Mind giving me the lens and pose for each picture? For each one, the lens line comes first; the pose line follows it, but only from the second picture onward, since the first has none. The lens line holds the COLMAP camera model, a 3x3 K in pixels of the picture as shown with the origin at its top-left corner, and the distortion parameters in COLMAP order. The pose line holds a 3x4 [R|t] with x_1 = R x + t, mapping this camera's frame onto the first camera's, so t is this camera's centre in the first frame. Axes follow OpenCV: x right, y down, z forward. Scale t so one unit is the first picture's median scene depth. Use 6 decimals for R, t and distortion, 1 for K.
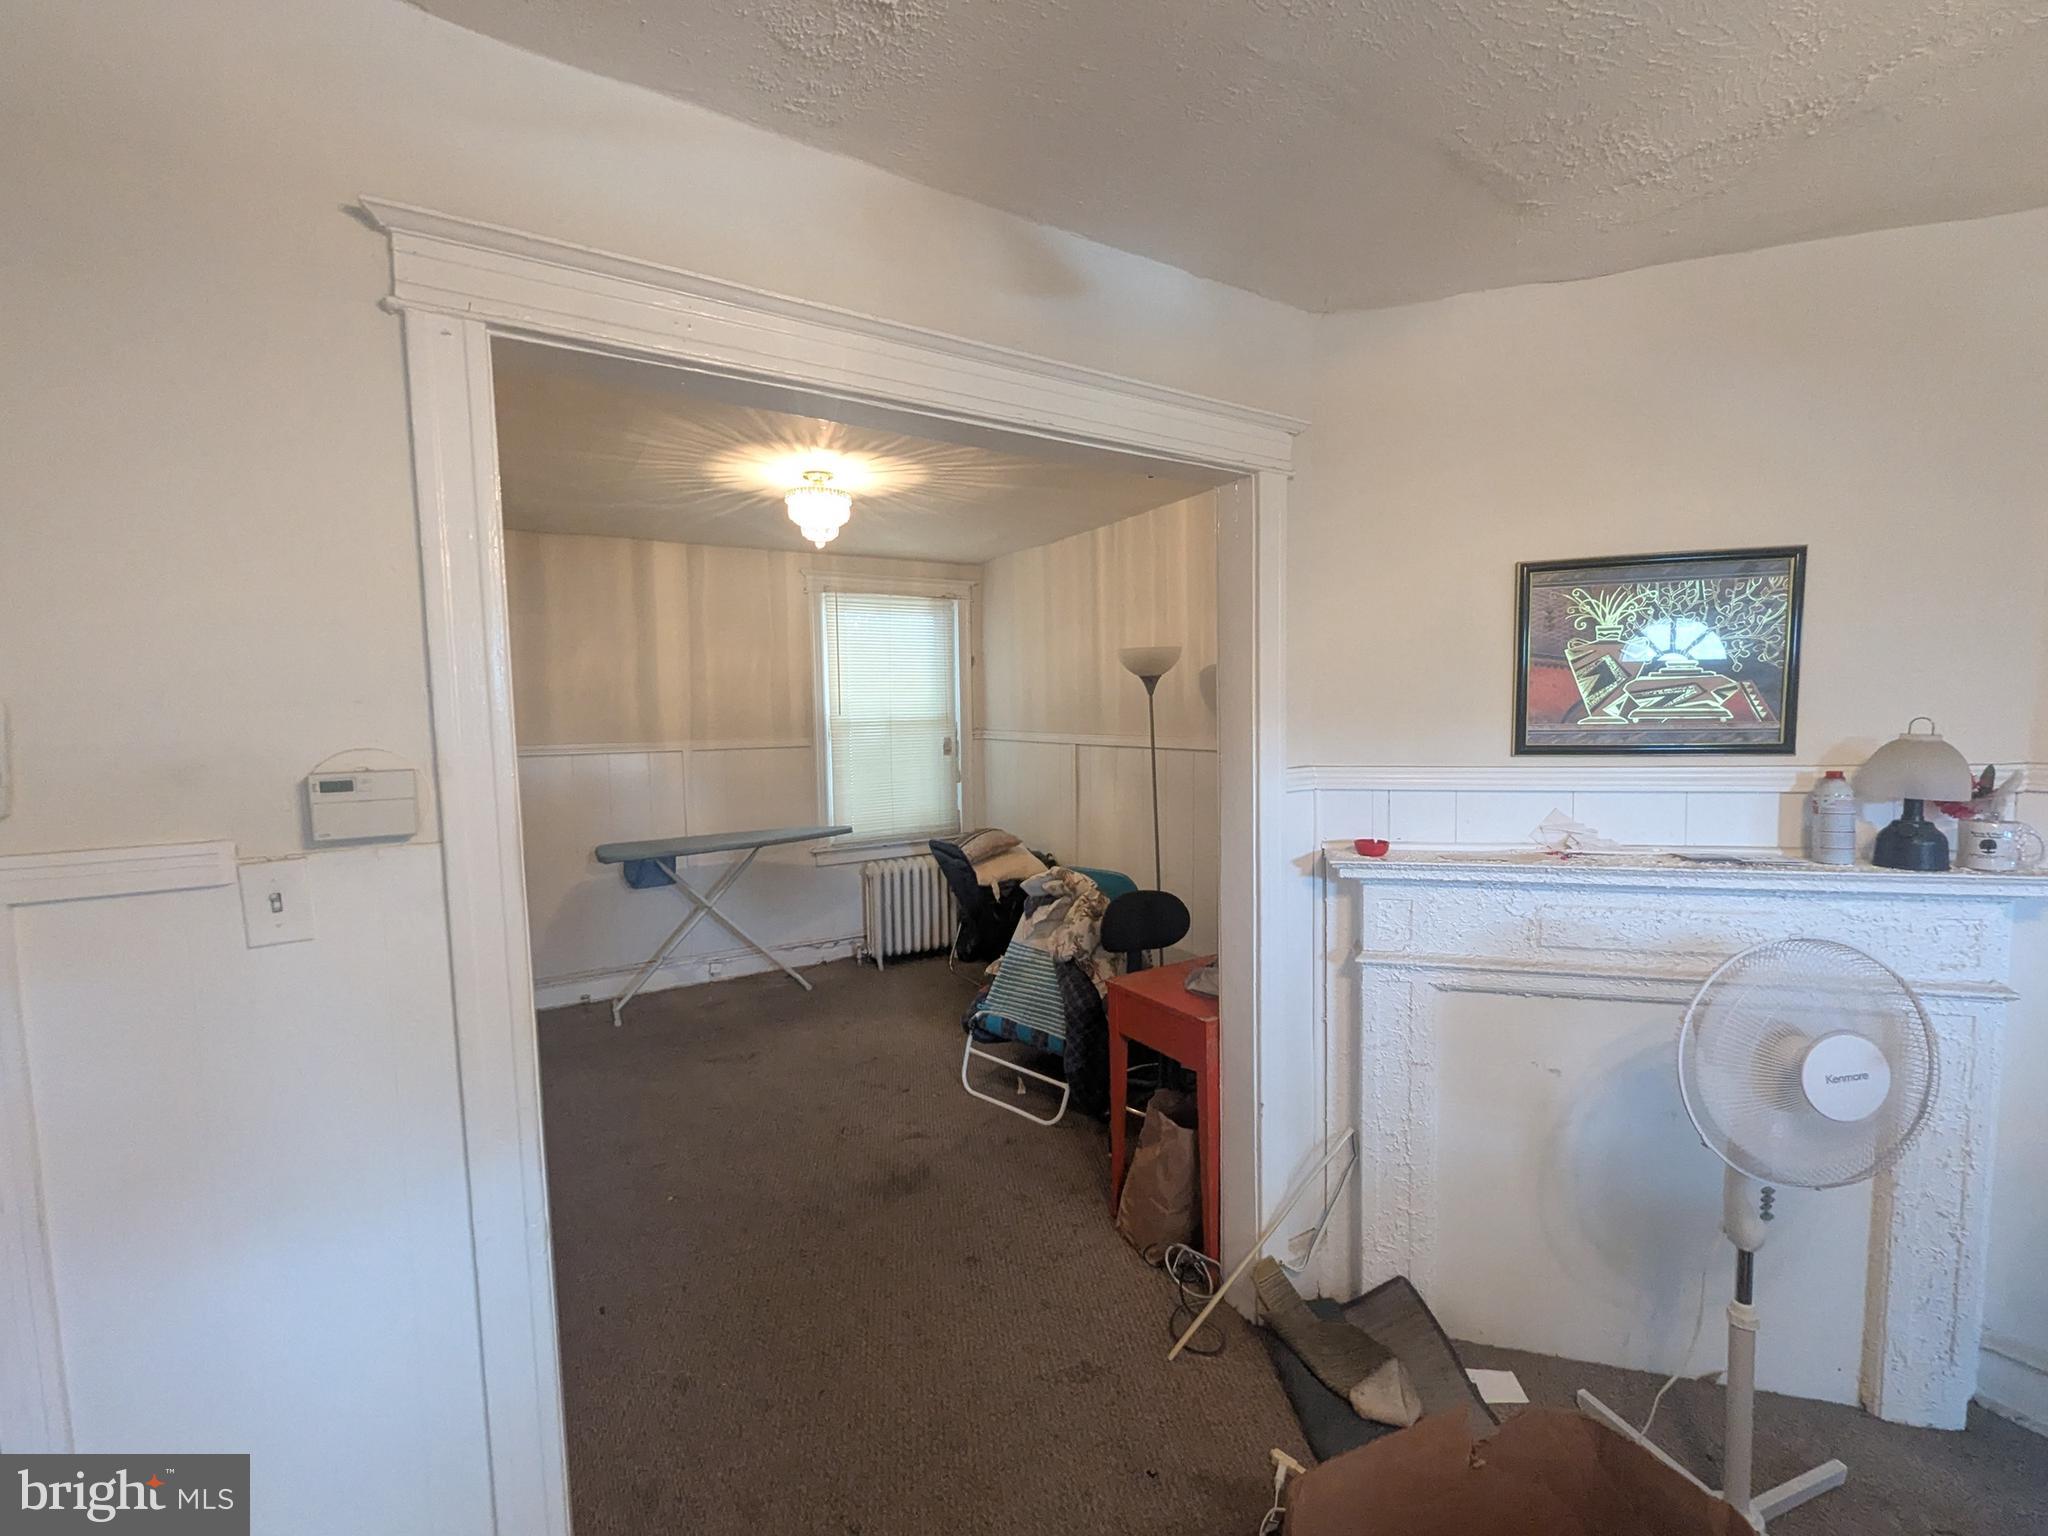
lens RADIAL K [[841.6, 0, 1025.6], [0, 841.6, 765.1], [0, 0, 1]] dist [0.001758, 0.000908]
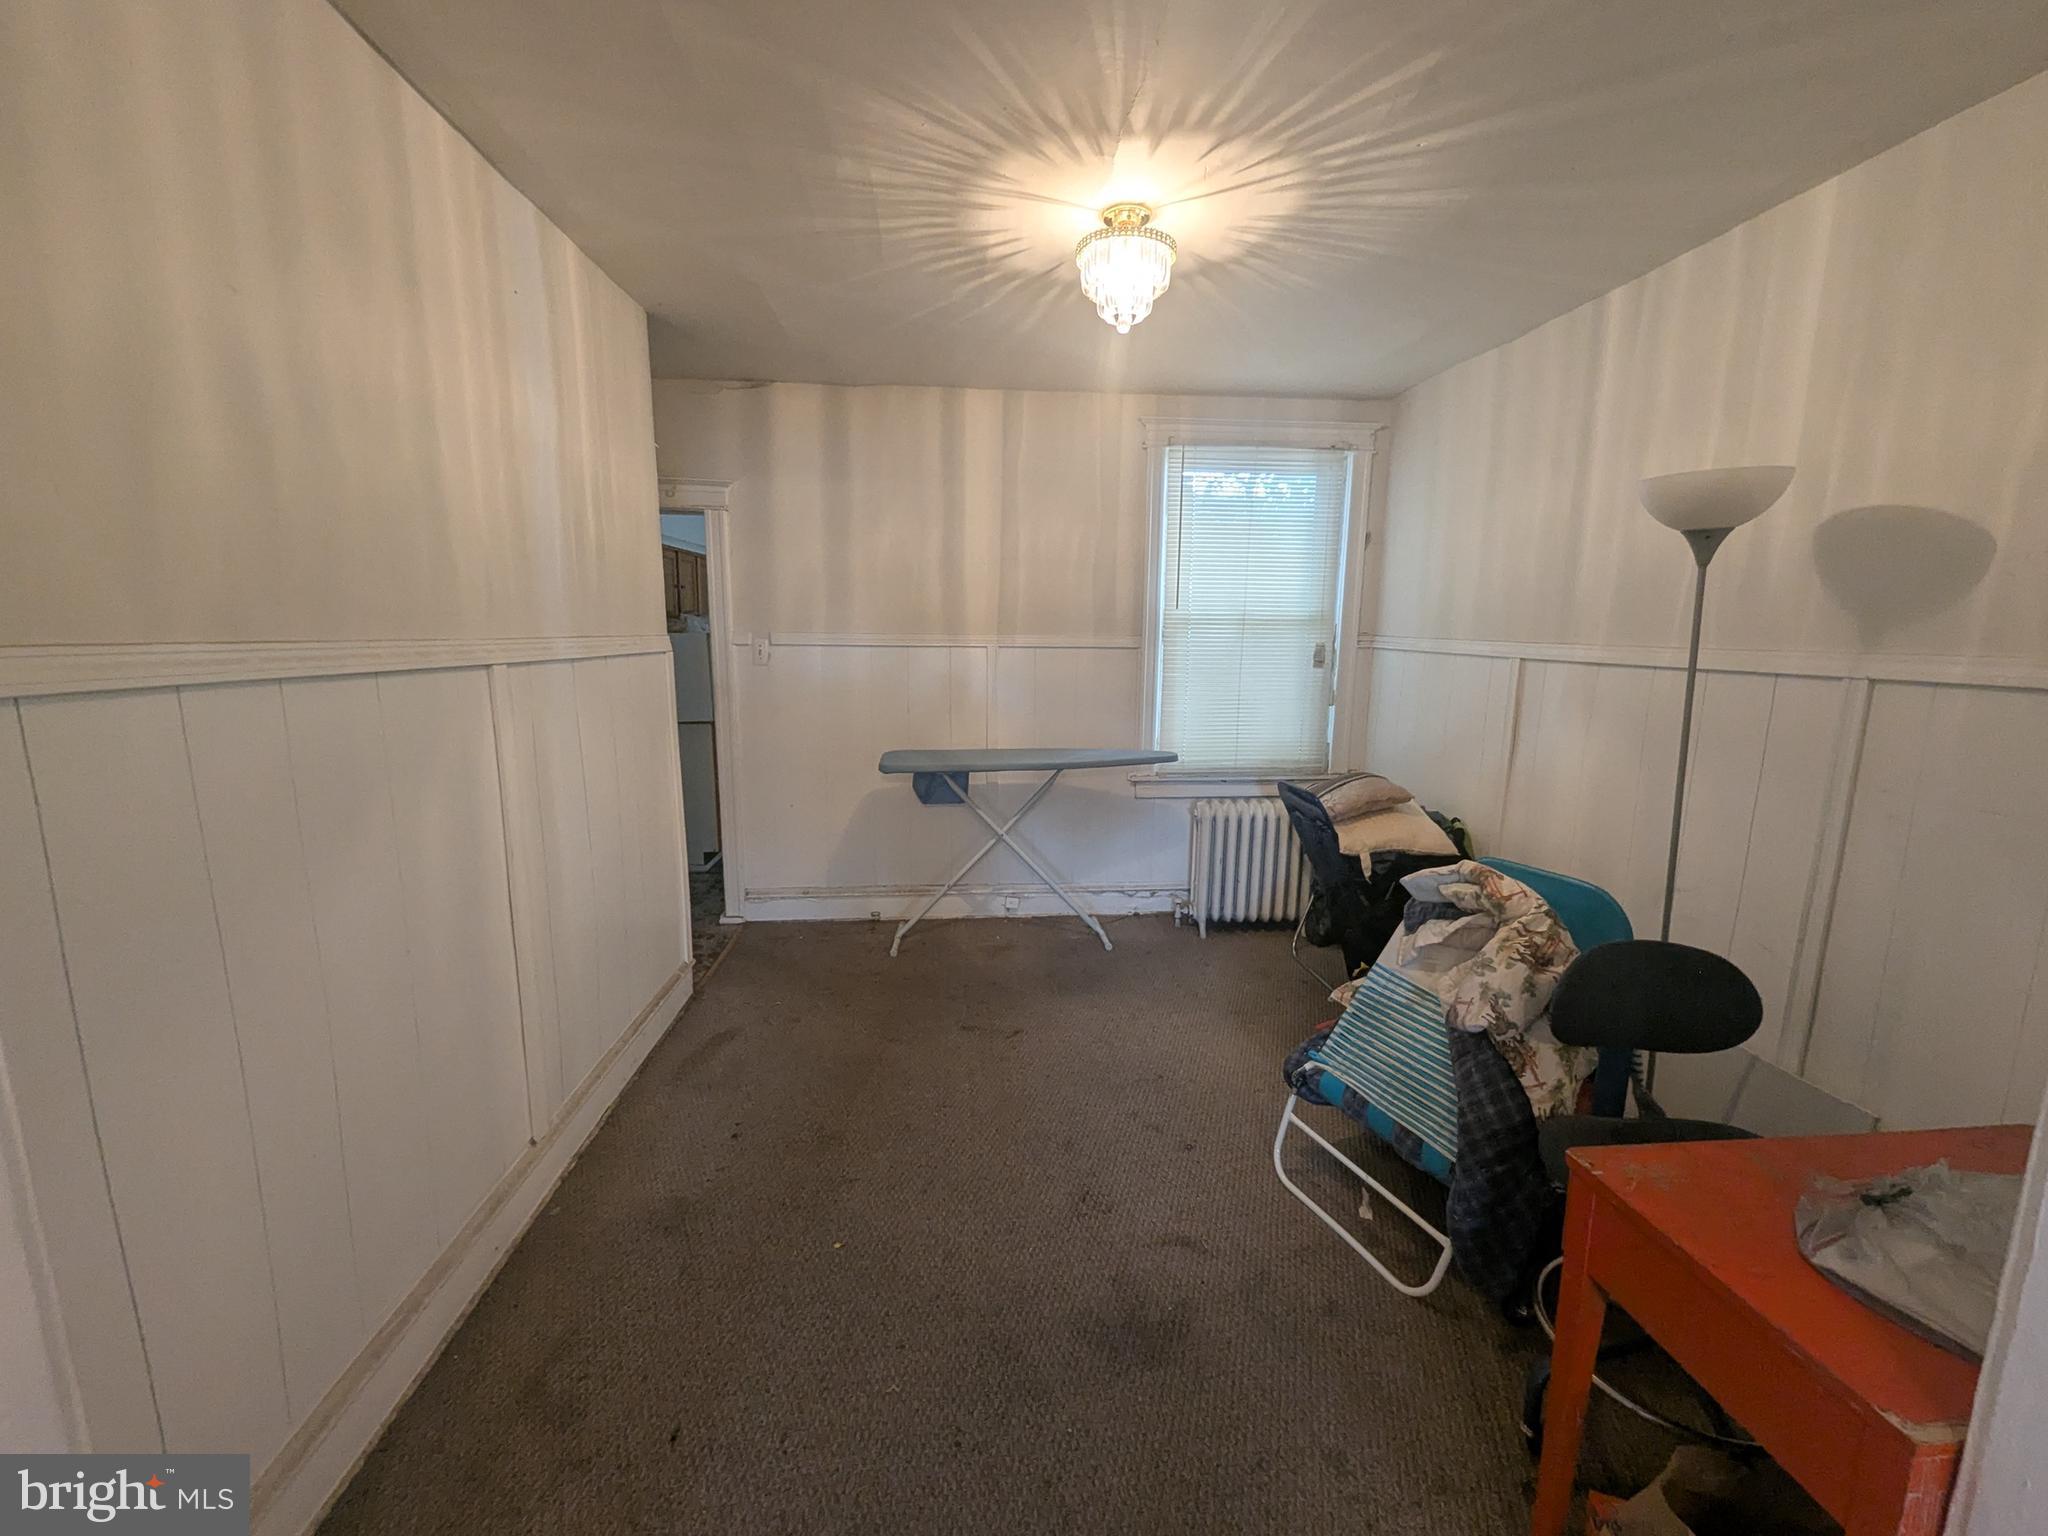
lens RADIAL K [[841.6, 0, 1037.6], [0, 841.6, 770.3], [0, 0, 1]] dist [0.001758, 0.000908]
pose [[0.903707, 0.098725, -0.416613, 0.001943], [-0.053488, 0.991462, 0.118923, 0.003220], [0.424796, -0.085188, 0.901272, 0.263112]]
